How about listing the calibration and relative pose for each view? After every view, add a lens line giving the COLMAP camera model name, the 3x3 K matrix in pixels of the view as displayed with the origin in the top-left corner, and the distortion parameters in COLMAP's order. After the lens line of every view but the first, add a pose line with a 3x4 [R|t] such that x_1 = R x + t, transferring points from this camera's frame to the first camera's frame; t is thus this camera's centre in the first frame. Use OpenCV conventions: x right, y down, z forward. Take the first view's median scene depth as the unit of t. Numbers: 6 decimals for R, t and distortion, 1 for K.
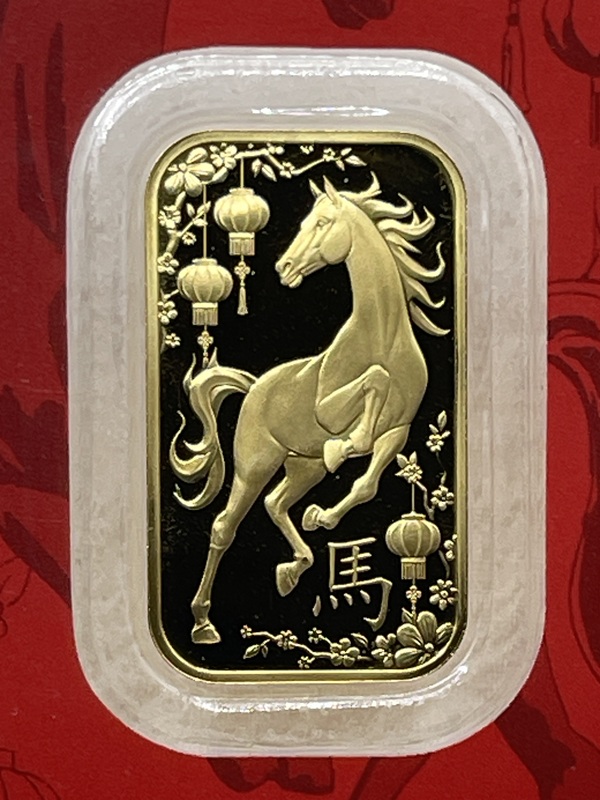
lens RADIAL K [[3406.0, 0, 298.2], [0, 3406.0, 406.8], [0, 0, 1]] dist [0.332293, 0.000000]
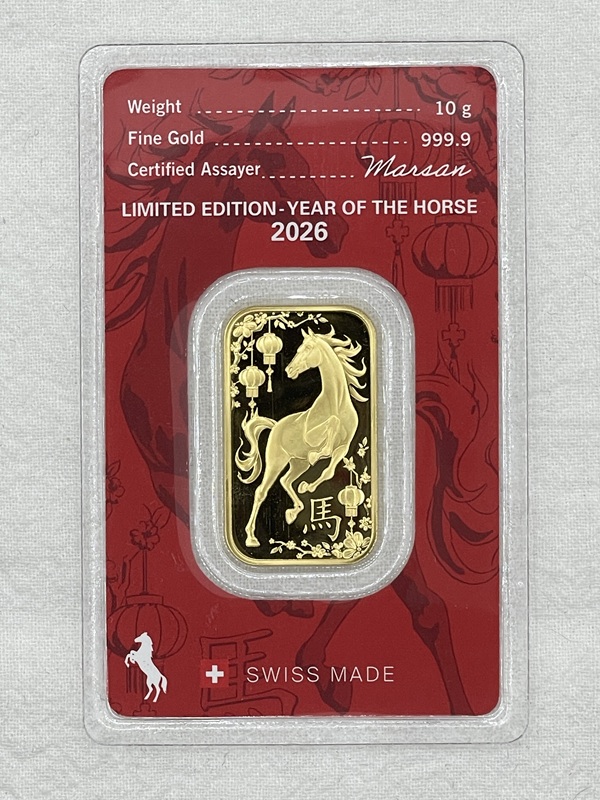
lens RADIAL K [[3306.3, 0, 299.5], [0, 3306.3, 399.6], [0, 0, 1]] dist [-0.491542, 0.000000]
pose [[0.999877, 0.001078, -0.015673, 0.034225], [-0.000853, 0.999896, 0.014379, -0.051843], [0.015687, -0.014364, 0.999774, -1.051920]]
